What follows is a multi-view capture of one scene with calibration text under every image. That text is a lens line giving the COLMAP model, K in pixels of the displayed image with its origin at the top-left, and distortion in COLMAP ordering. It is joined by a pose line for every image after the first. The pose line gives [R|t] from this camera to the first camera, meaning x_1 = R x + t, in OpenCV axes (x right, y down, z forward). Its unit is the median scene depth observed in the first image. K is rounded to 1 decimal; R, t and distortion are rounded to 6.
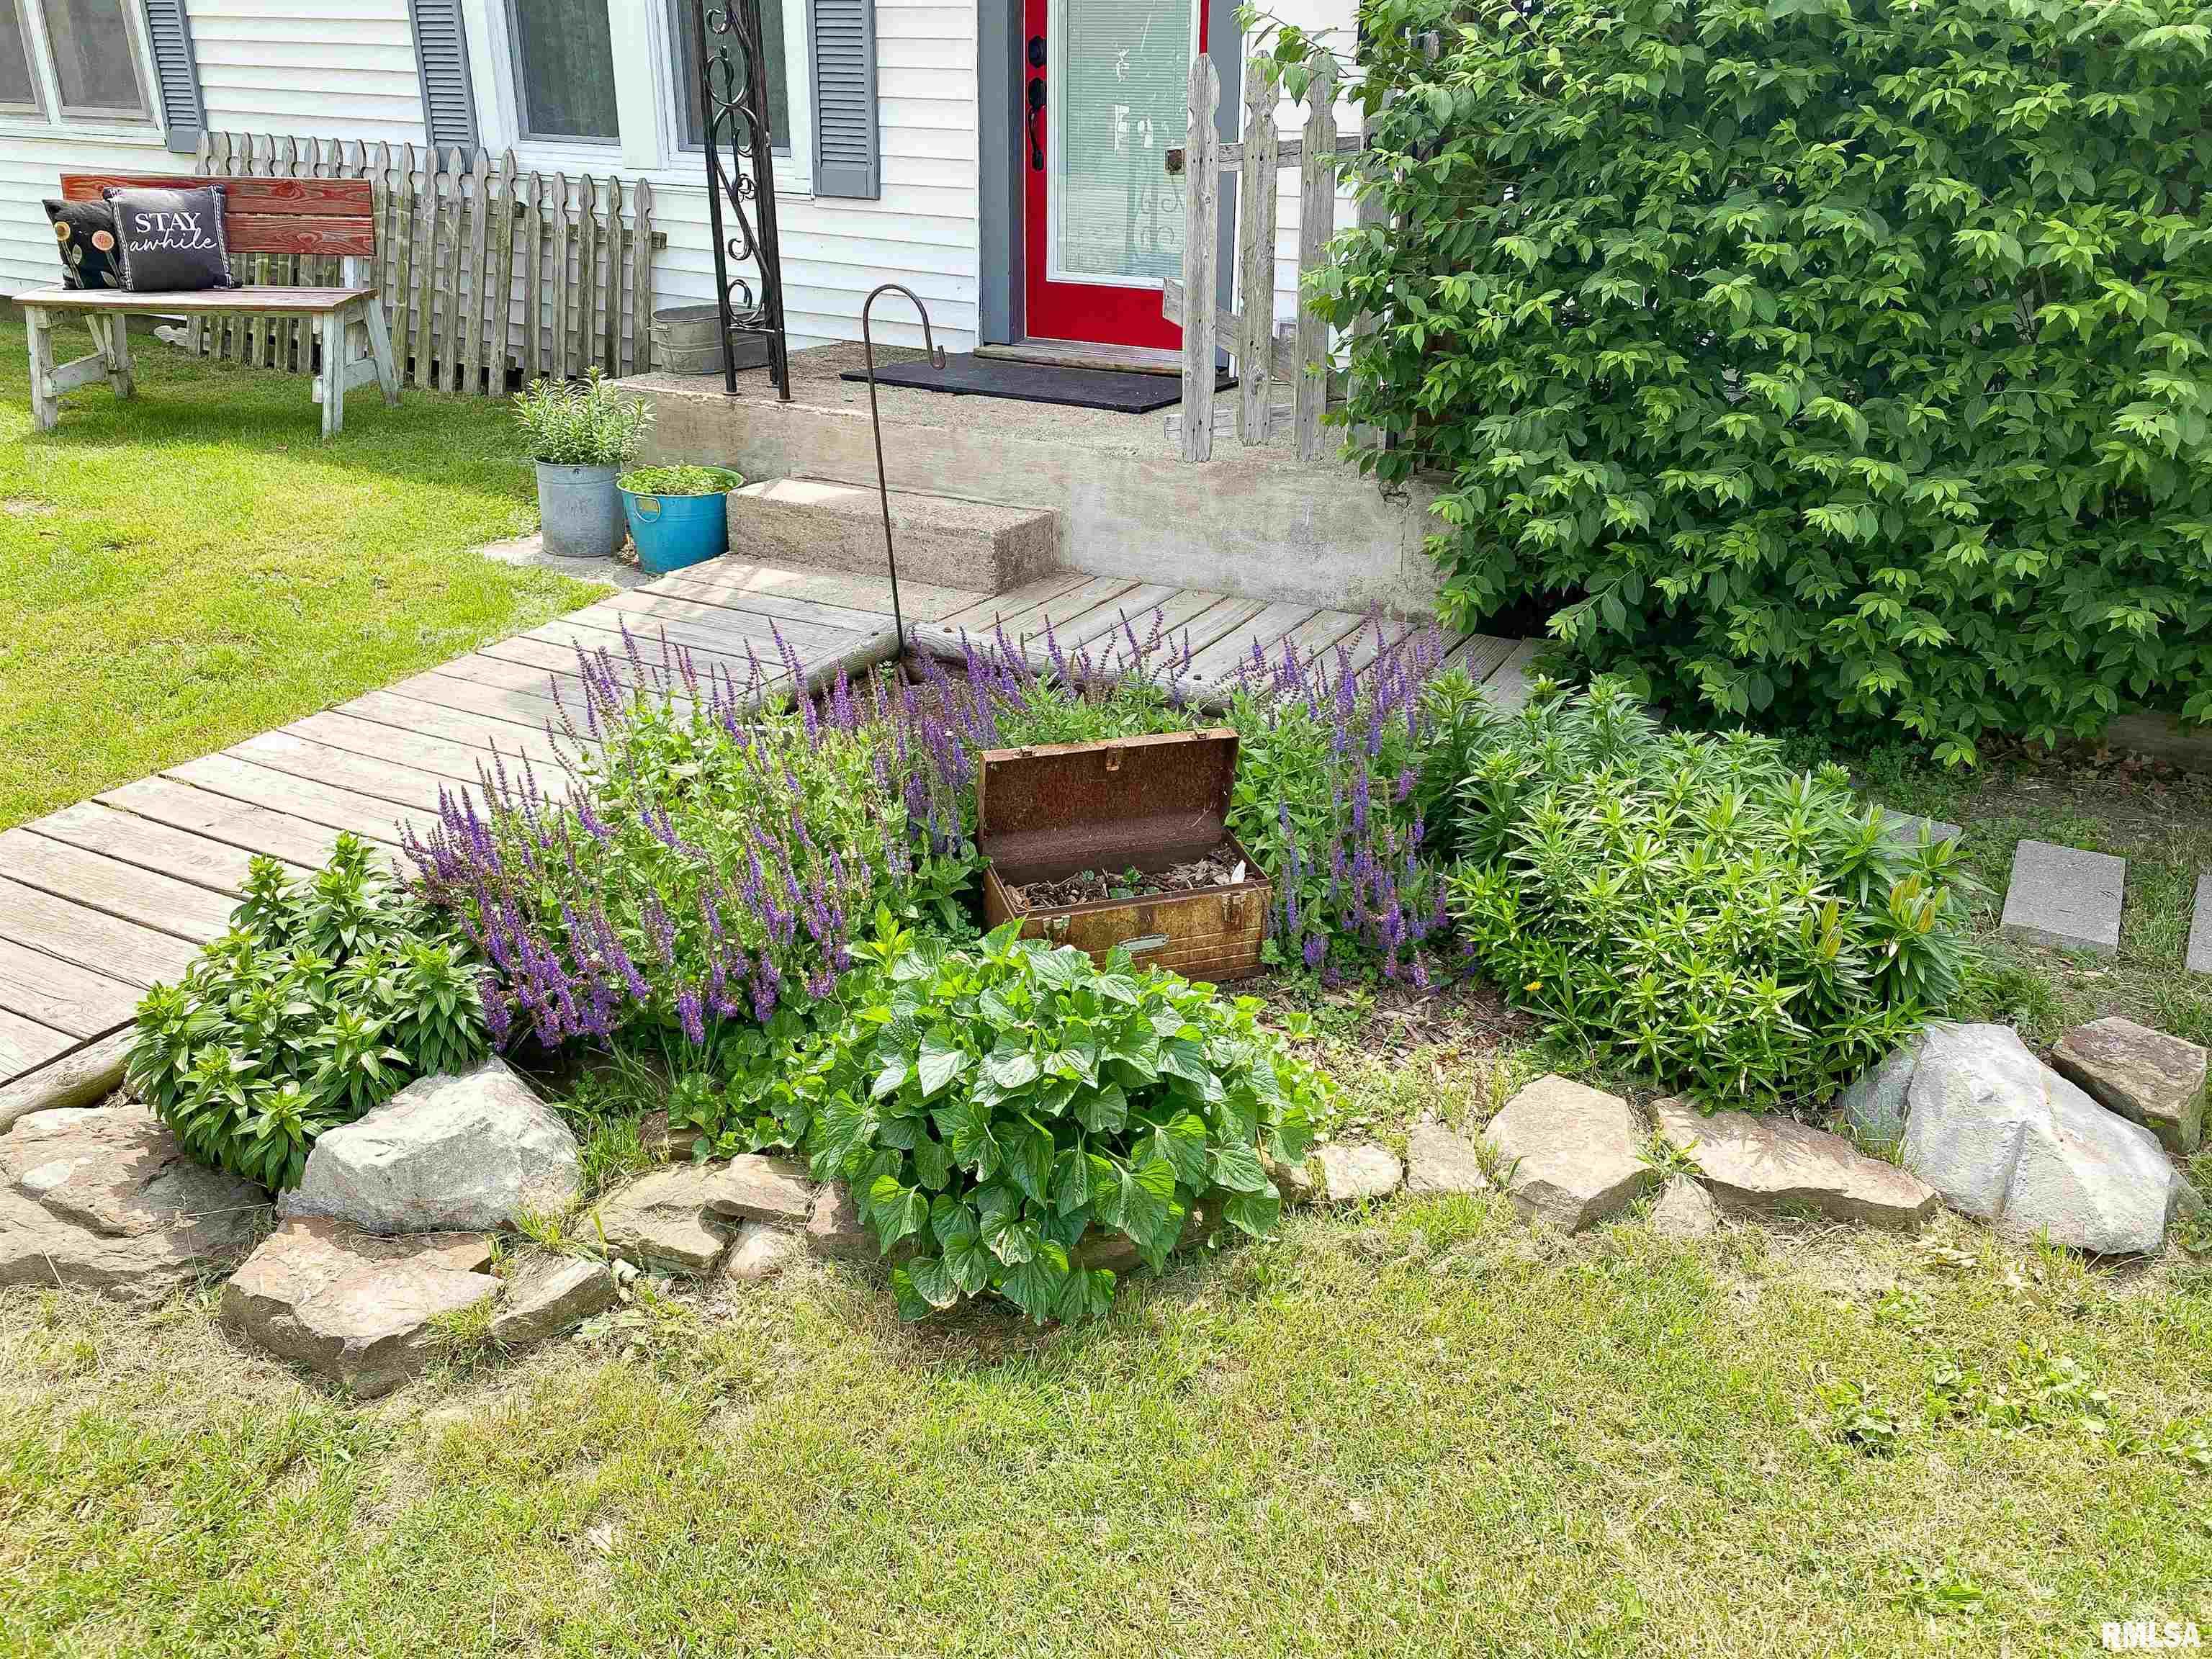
lens RADIAL K [[1681.0, 0, 1101.2], [0, 1681.0, 806.7], [0, 0, 1]] dist [0.039080, -0.039462]
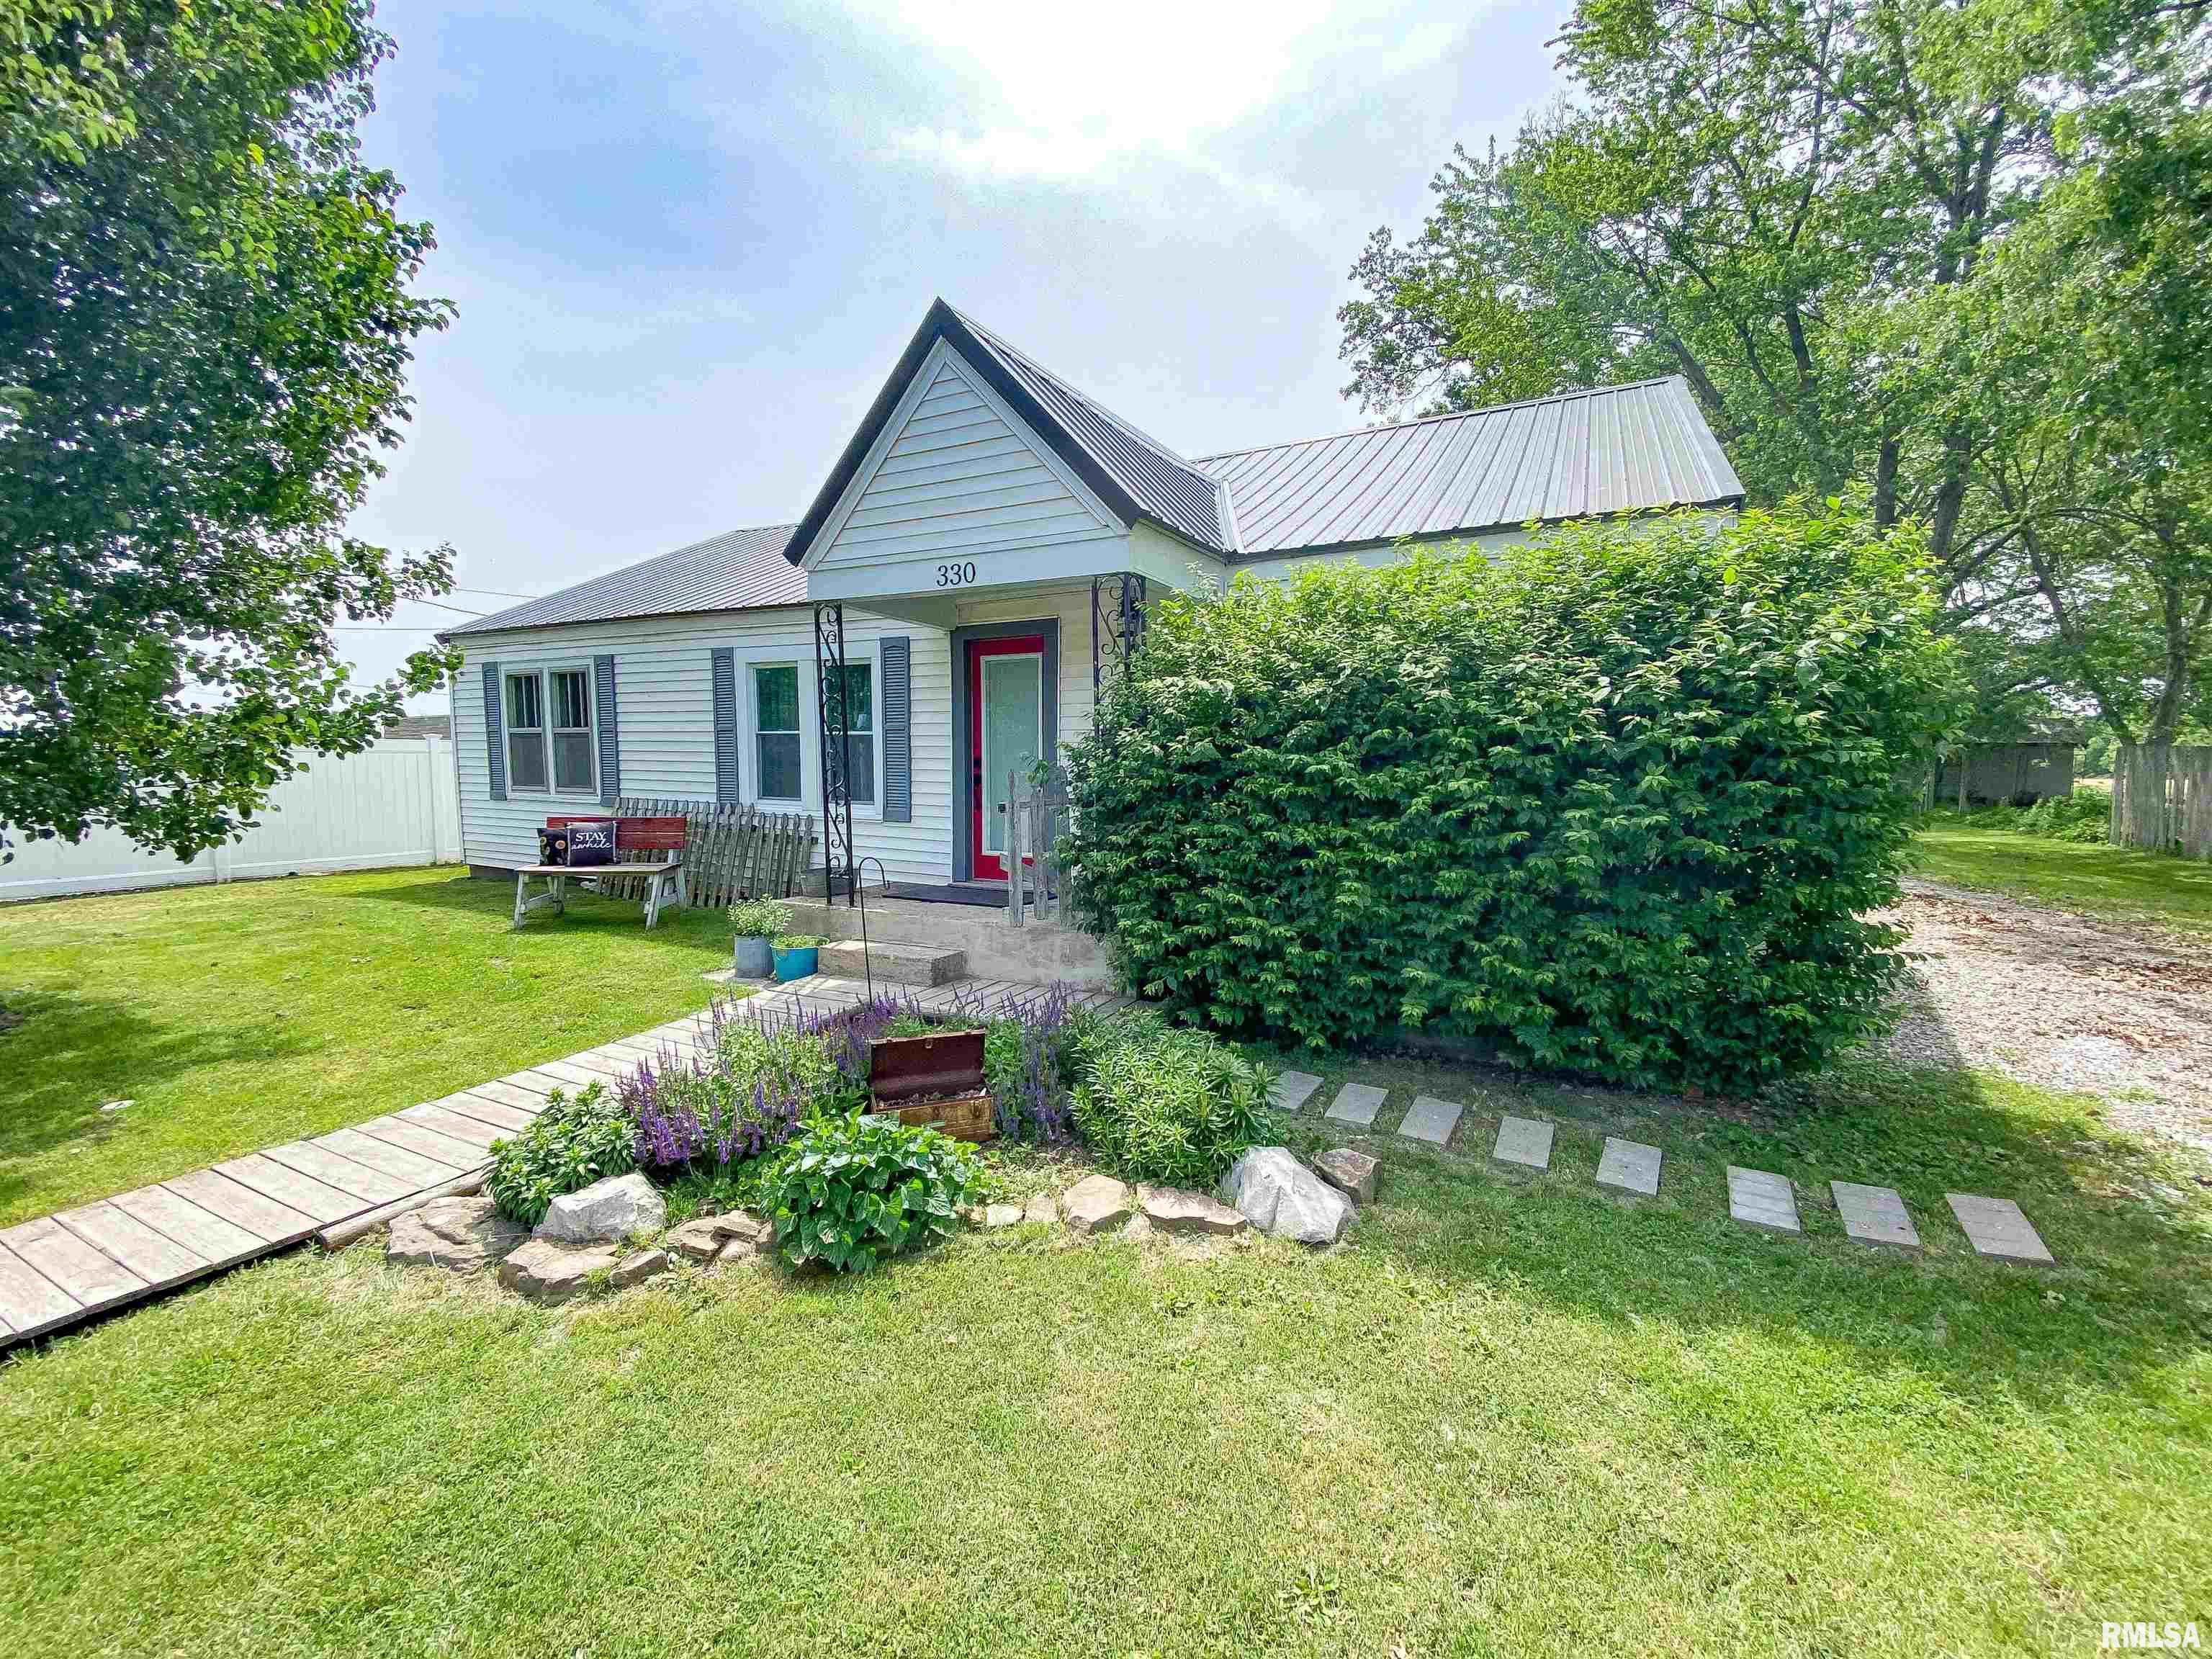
lens RADIAL K [[886.8, 0, 1099.2], [0, 886.8, 839.3], [0, 0, 1]] dist [0.015867, -0.005753]
pose [[0.999774, -0.011032, 0.018175, 0.248131], [0.016198, 0.948945, -0.315026, 0.103174], [-0.013772, 0.315250, 0.948909, -0.312657]]
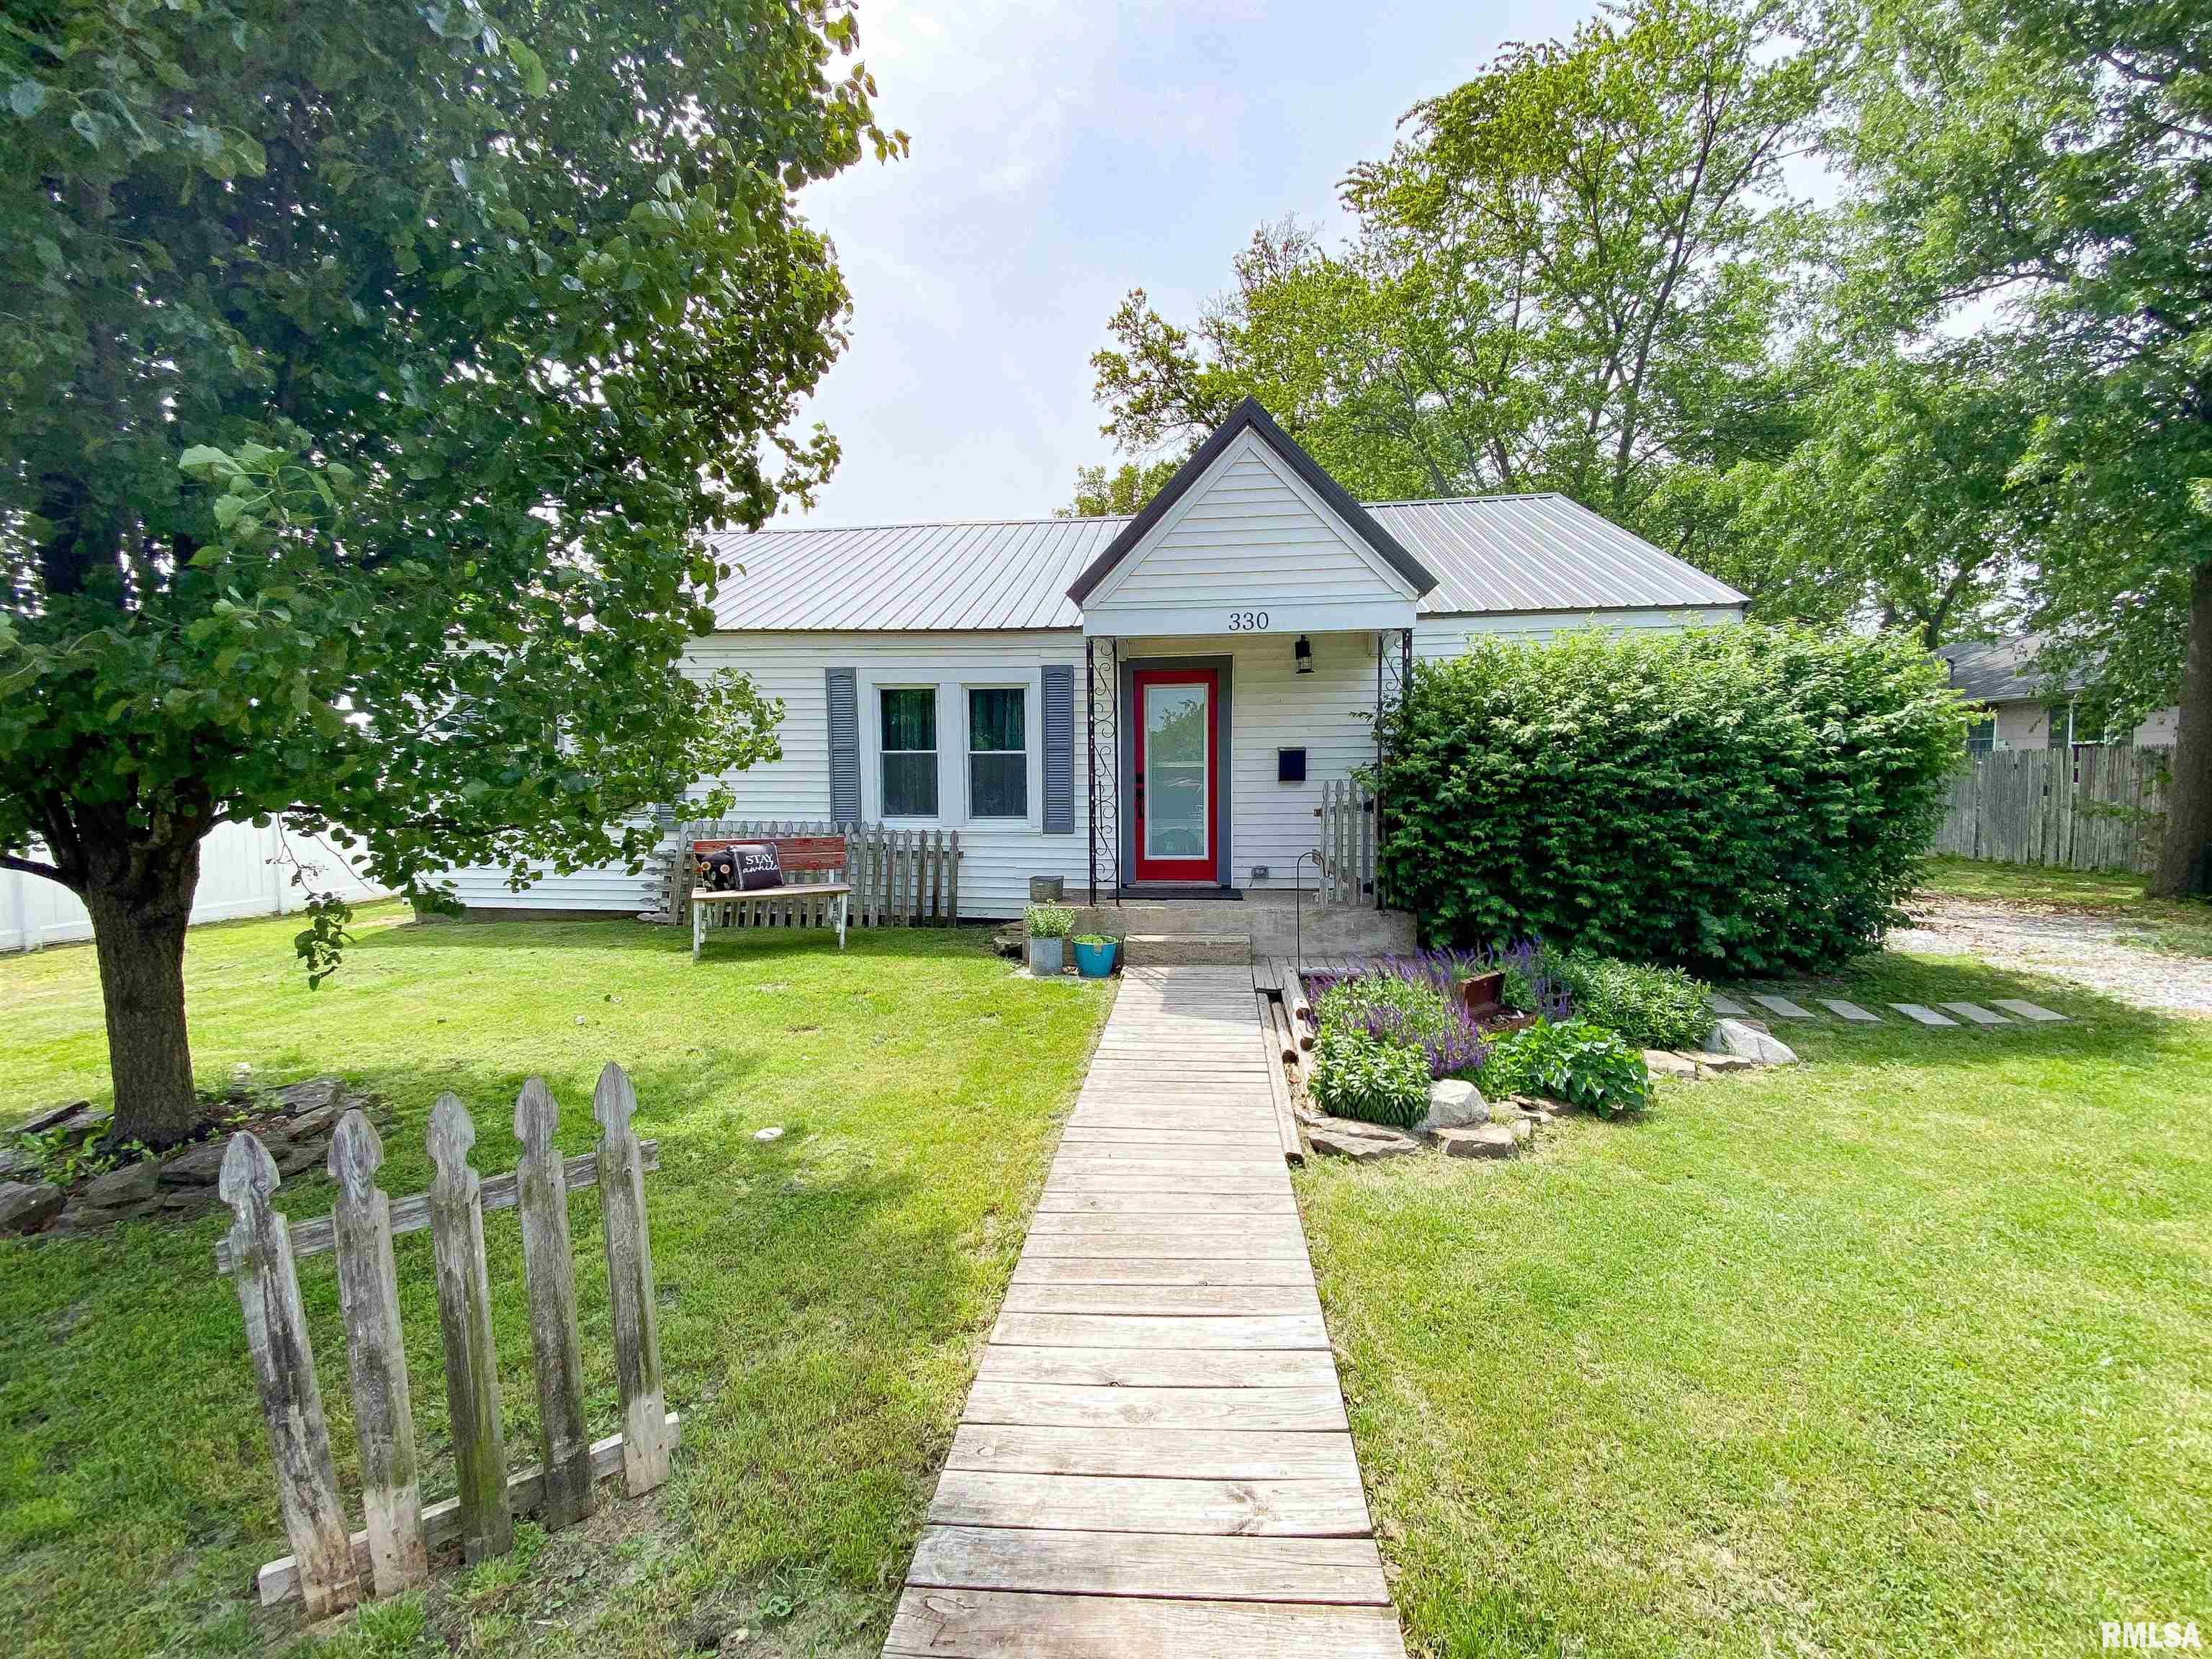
lens RADIAL K [[886.8, 0, 1099.6], [0, 886.8, 861.4], [0, 0, 1]] dist [0.015867, -0.005753]
pose [[0.925086, -0.054843, 0.375777, -1.433342], [0.167232, 0.947238, -0.273447, 0.103962], [-0.340954, 0.315804, 0.885448, -0.380099]]
